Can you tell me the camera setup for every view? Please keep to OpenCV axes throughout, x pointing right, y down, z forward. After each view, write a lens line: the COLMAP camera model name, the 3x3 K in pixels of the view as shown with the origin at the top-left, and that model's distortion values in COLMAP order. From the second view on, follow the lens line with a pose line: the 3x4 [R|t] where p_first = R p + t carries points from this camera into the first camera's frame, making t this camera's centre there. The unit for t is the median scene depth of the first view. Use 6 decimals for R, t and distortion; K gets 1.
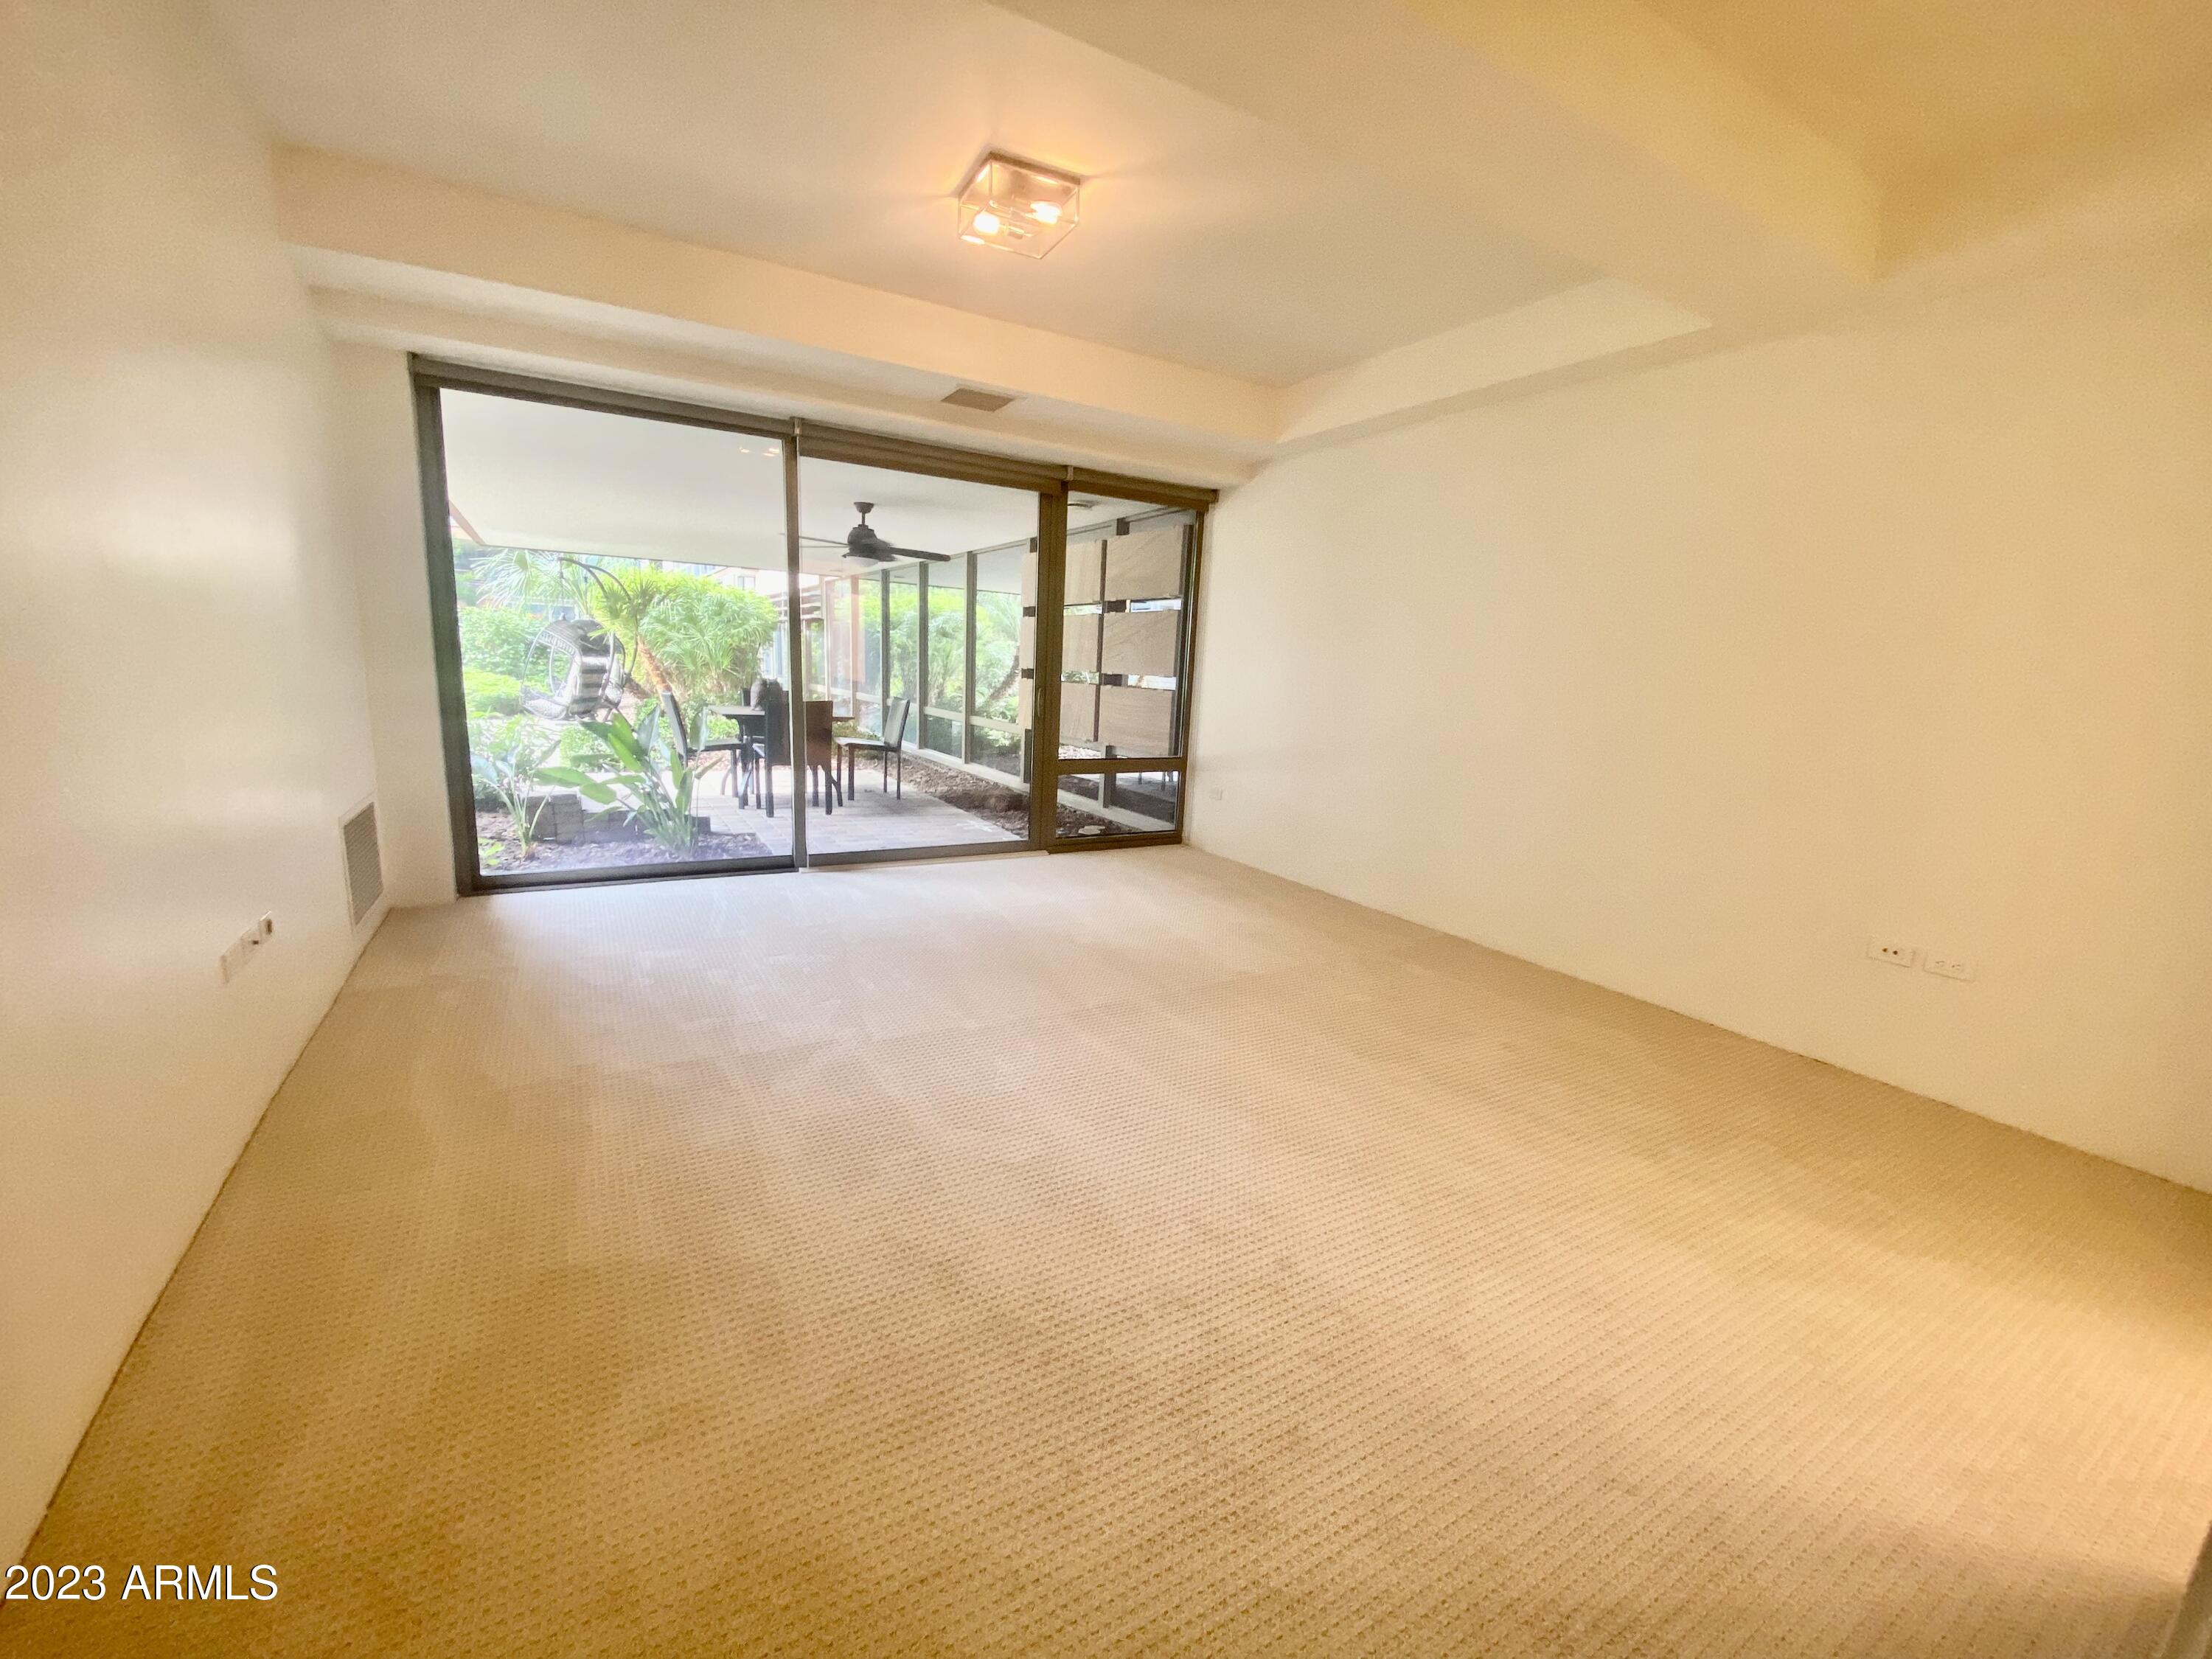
lens RADIAL K [[900.5, 0, 1106.9], [0, 900.5, 842.2], [0, 0, 1]] dist [0.011433, -0.005604]
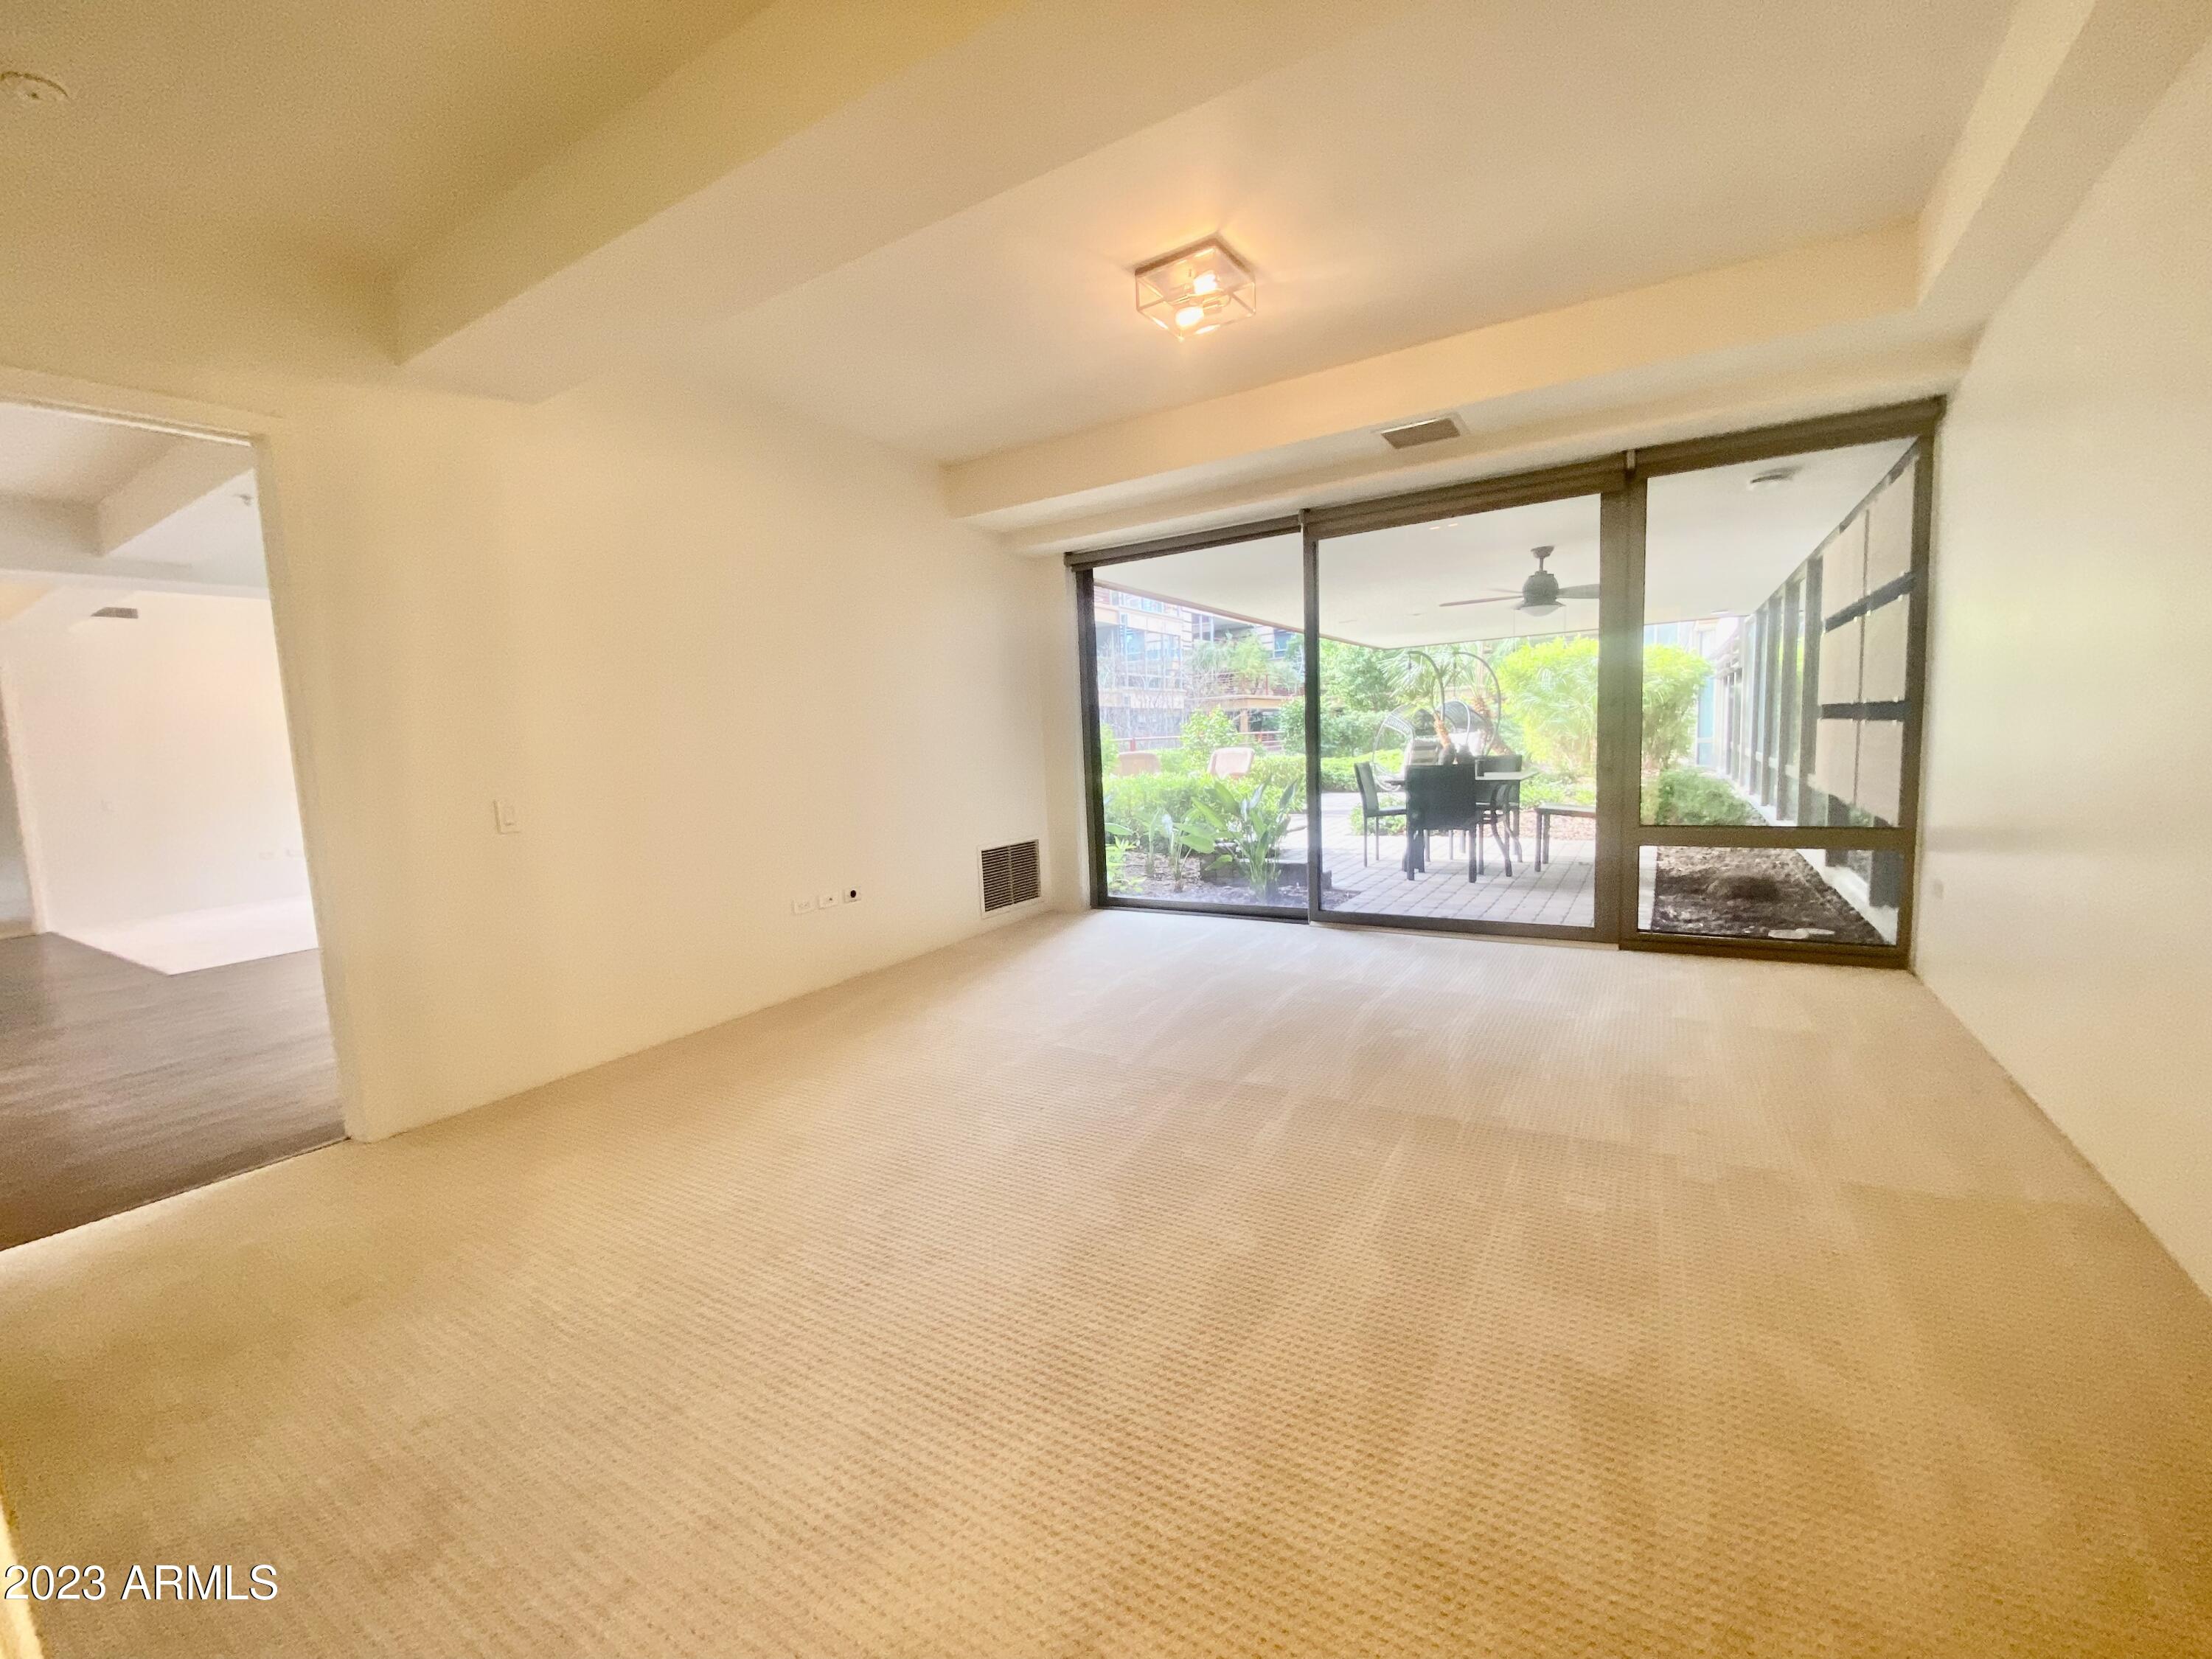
lens RADIAL K [[900.5, 0, 1090.4], [0, 900.5, 833.0], [0, 0, 1]] dist [0.011433, -0.005604]
pose [[0.453980, 0.024240, -0.890682, 0.506893], [-0.108384, 0.993709, -0.028199, -0.017871], [0.884395, 0.109337, 0.453752, 0.303927]]
